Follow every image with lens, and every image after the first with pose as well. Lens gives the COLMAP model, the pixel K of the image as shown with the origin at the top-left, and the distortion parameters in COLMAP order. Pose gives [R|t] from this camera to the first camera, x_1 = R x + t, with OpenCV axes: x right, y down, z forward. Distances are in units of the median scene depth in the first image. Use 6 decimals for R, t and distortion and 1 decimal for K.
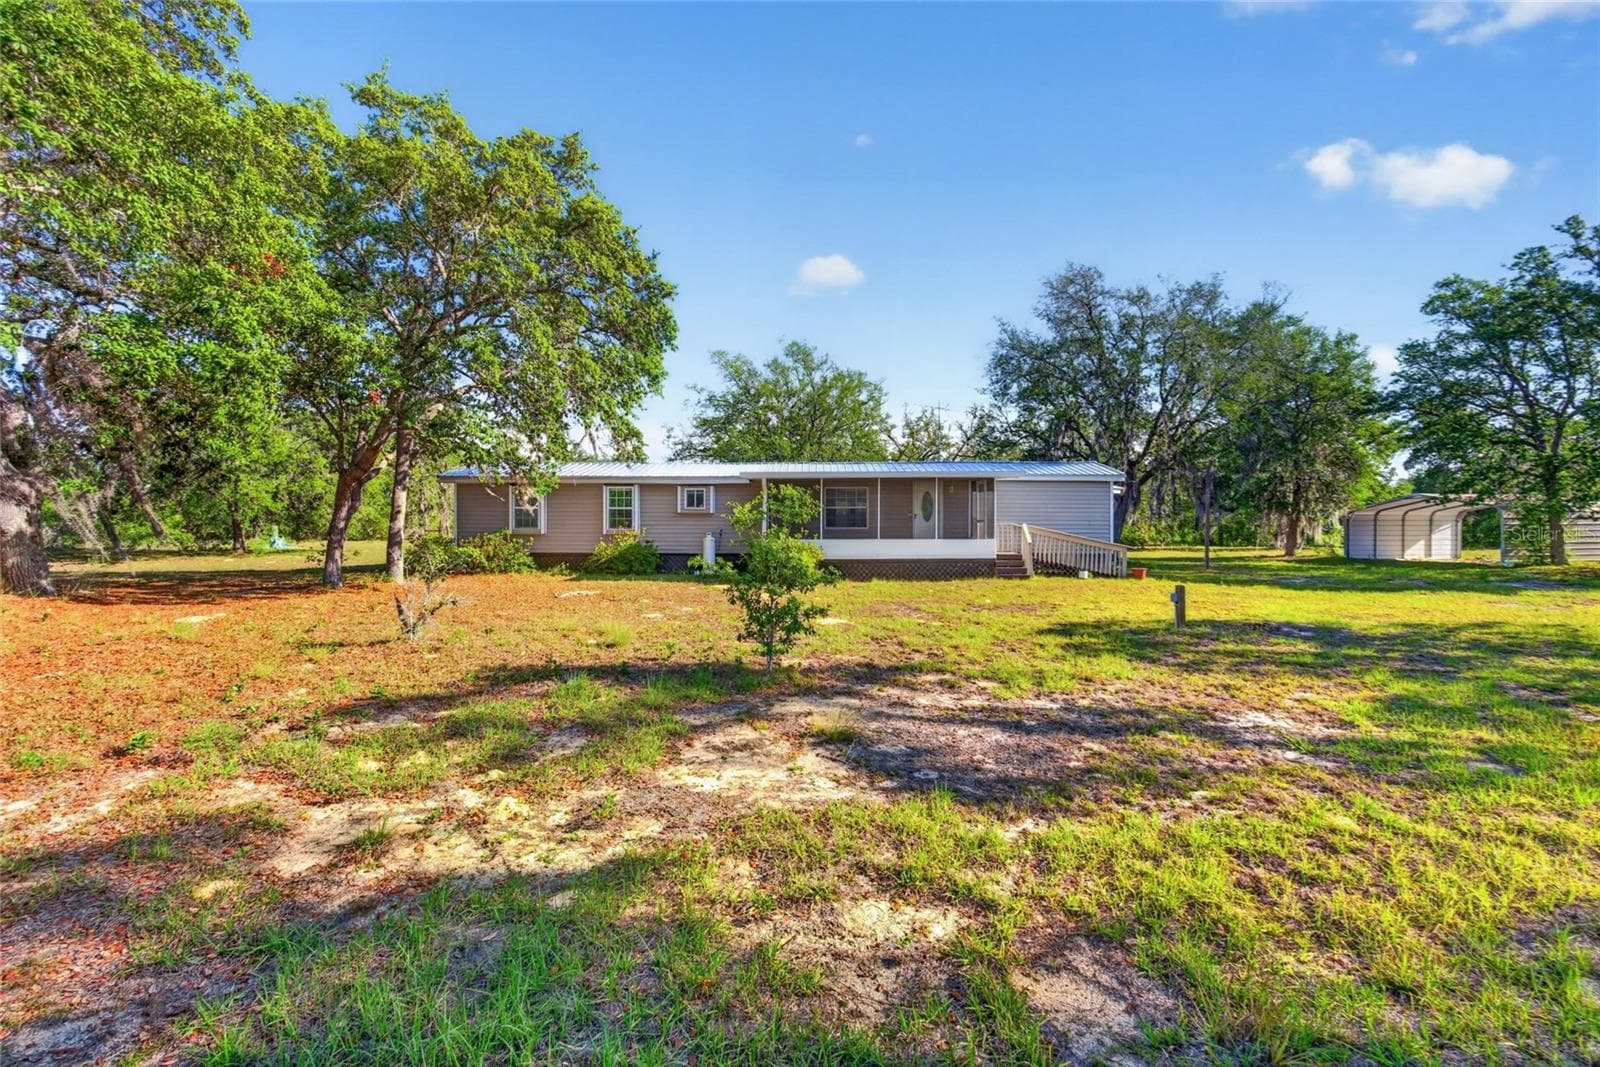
lens RADIAL K [[701.2, 0, 800.0], [0, 701.2, 533.5], [0, 0, 1]] dist [-0.002999, -0.000275]
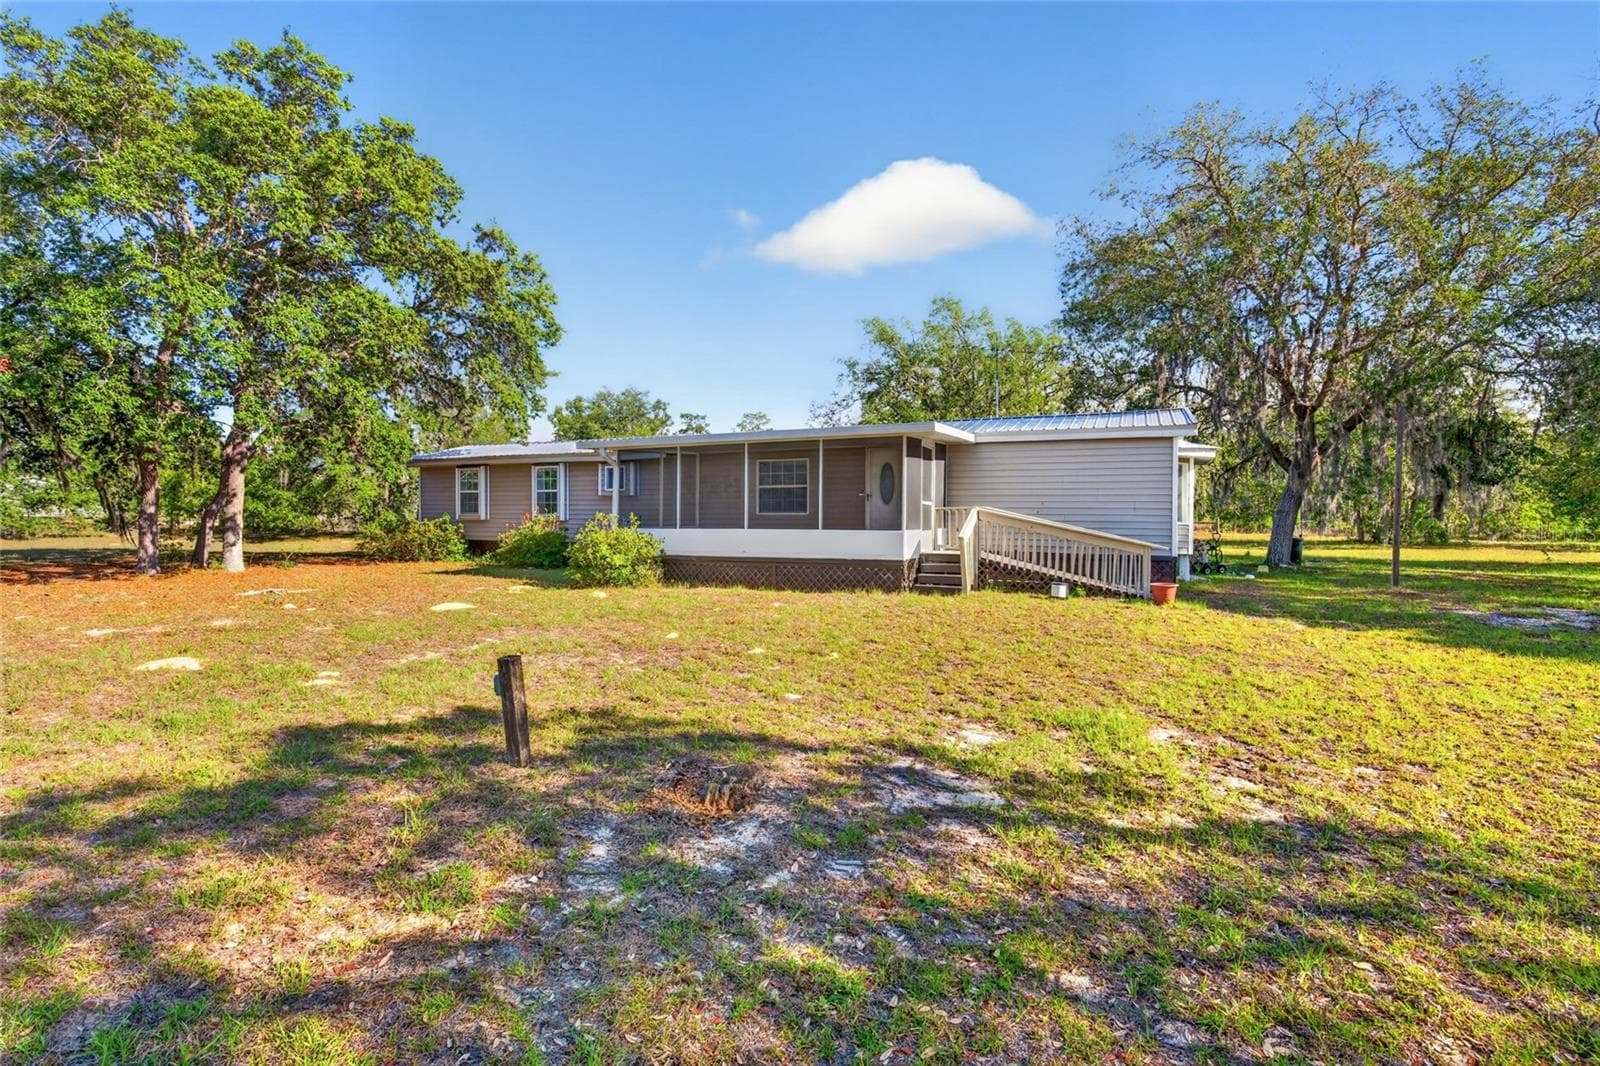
lens RADIAL K [[701.2, 0, 800.0], [0, 701.2, 533.0], [0, 0, 1]] dist [-0.002999, -0.000275]
pose [[0.917819, 0.012086, -0.396814, 0.355546], [-0.003285, 0.999734, 0.022850, -0.003696], [0.396985, -0.019668, 0.917615, 0.288794]]
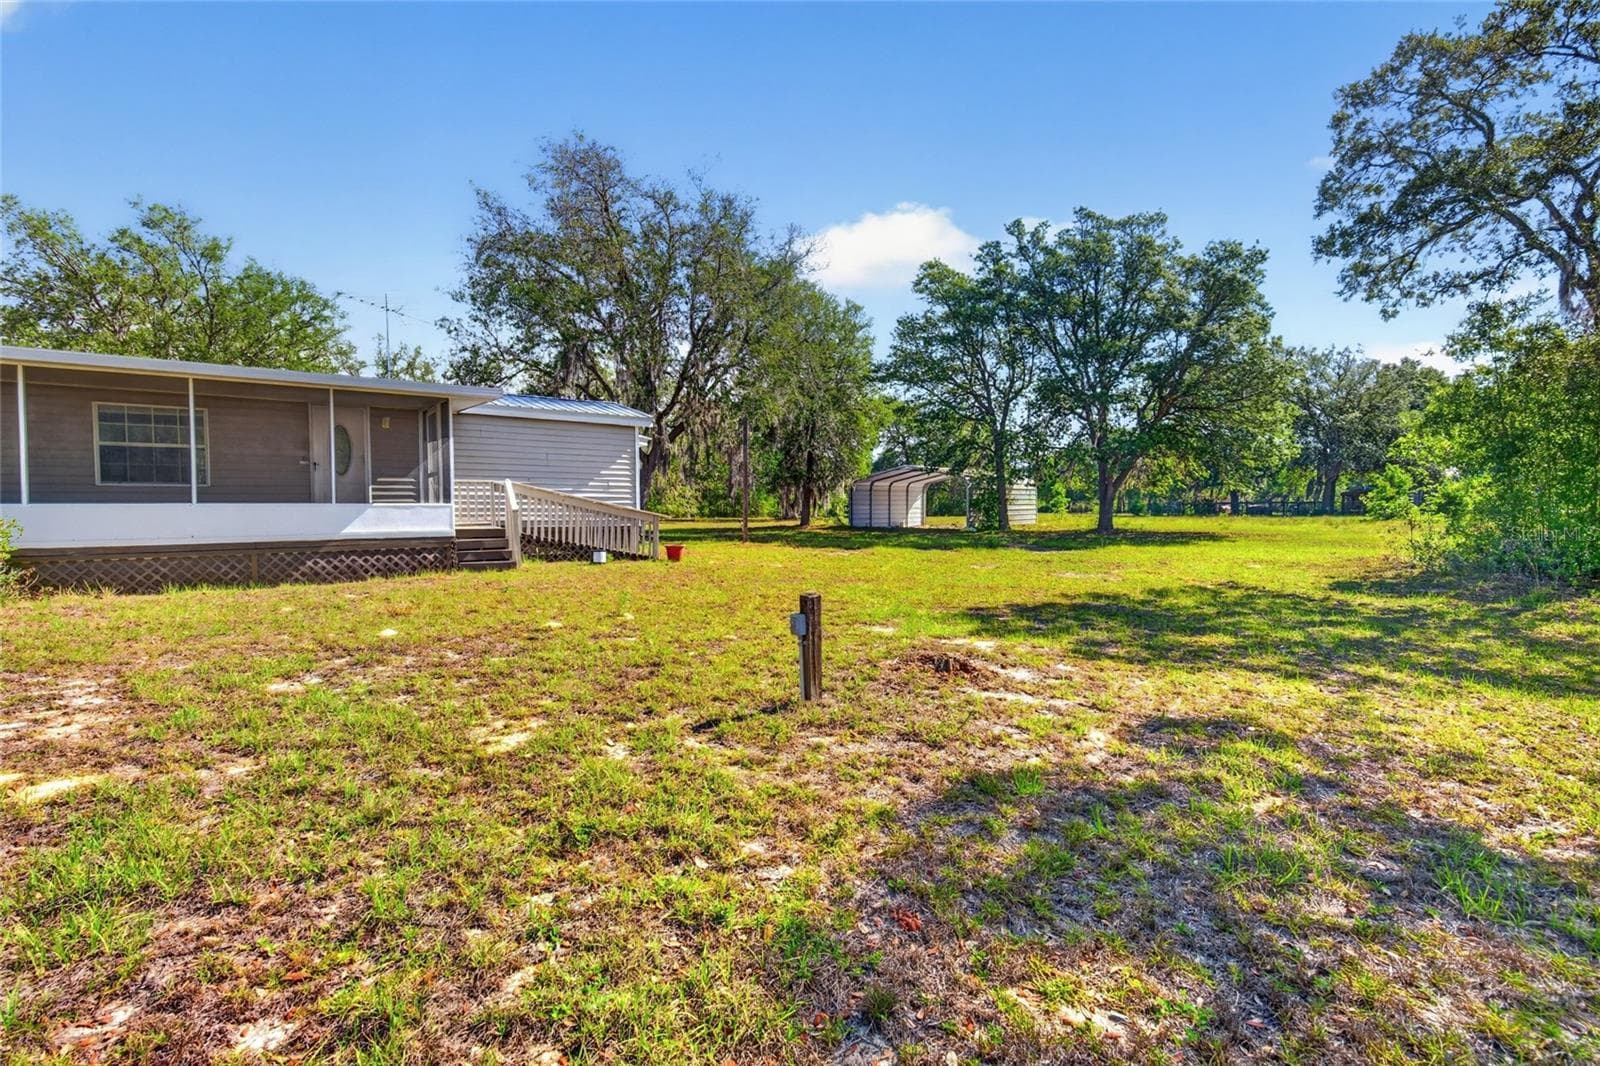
lens RADIAL K [[713.2, 0, 800.0], [0, 713.2, 533.0], [0, 0, 1]] dist [0.001055, 0.000088]
pose [[0.798376, -0.024088, 0.601678, 0.119590], [0.004478, 0.999409, 0.034070, 0.010811], [-0.602143, -0.024506, 0.798012, 0.275774]]
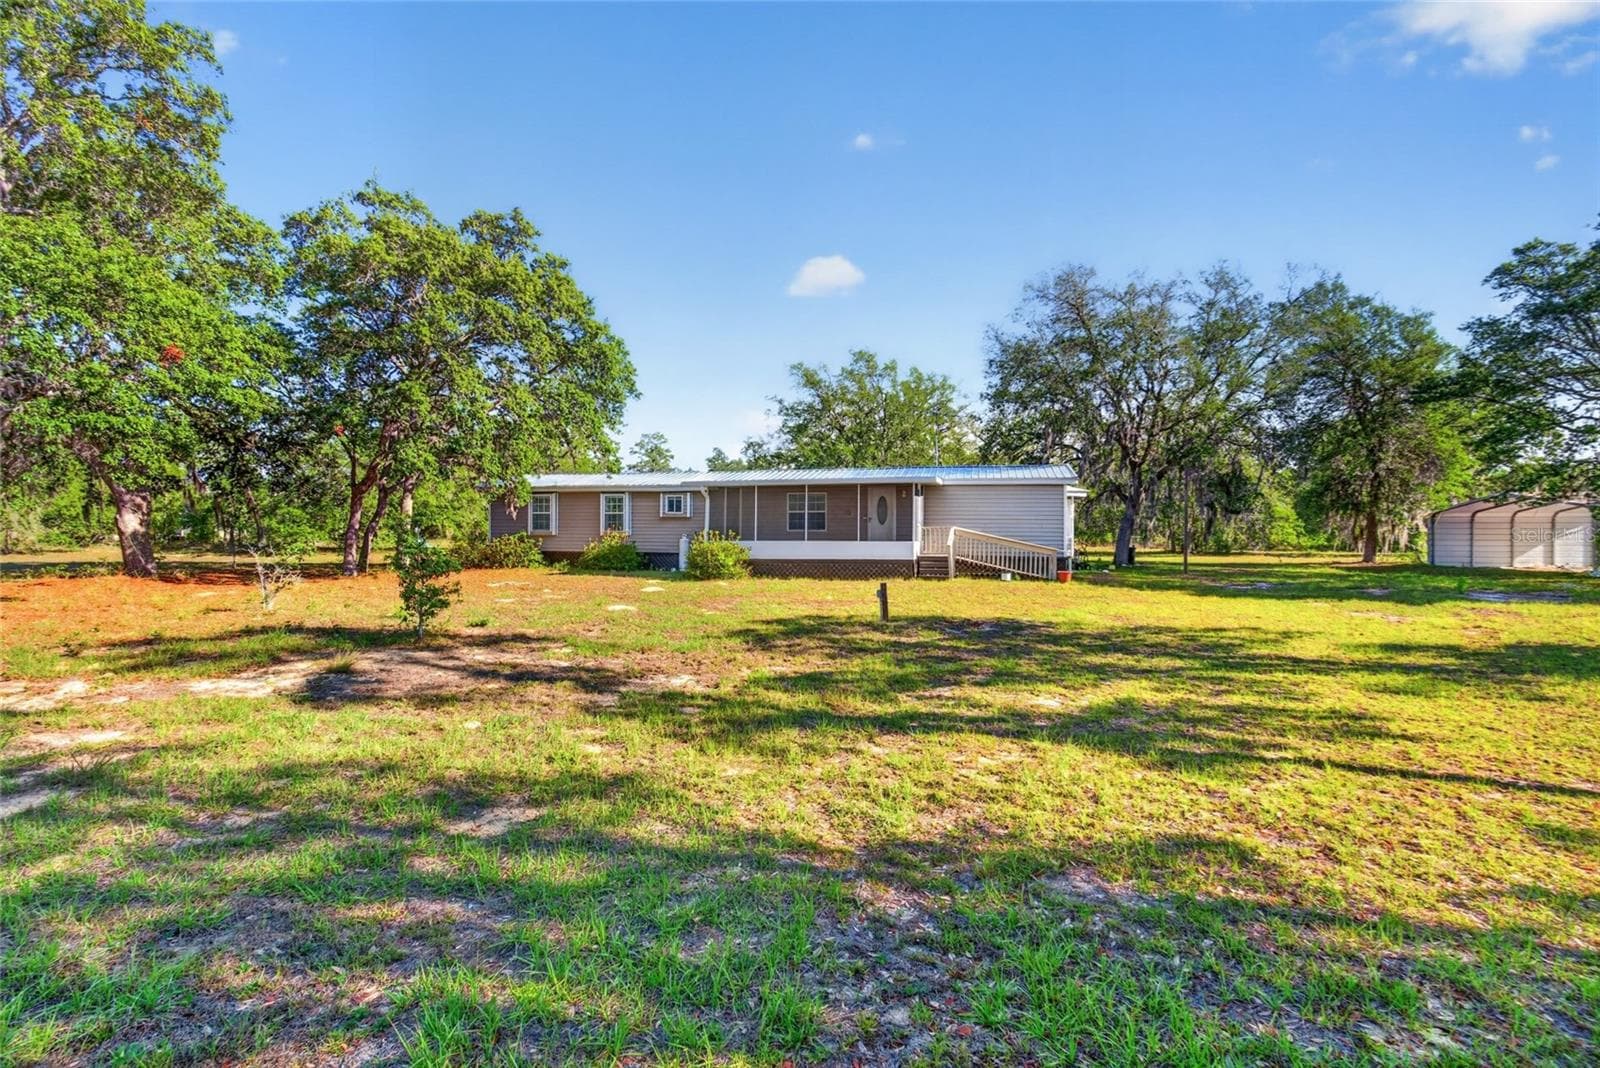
lens RADIAL K [[701.2, 0, 800.0], [0, 701.2, 534.0], [0, 0, 1]] dist [-0.002999, -0.000275]
pose [[0.974027, 0.003143, -0.226408, 0.277944], [-0.003321, 0.999994, -0.000402, -0.001891], [0.226406, 0.001144, 0.974032, -0.049249]]
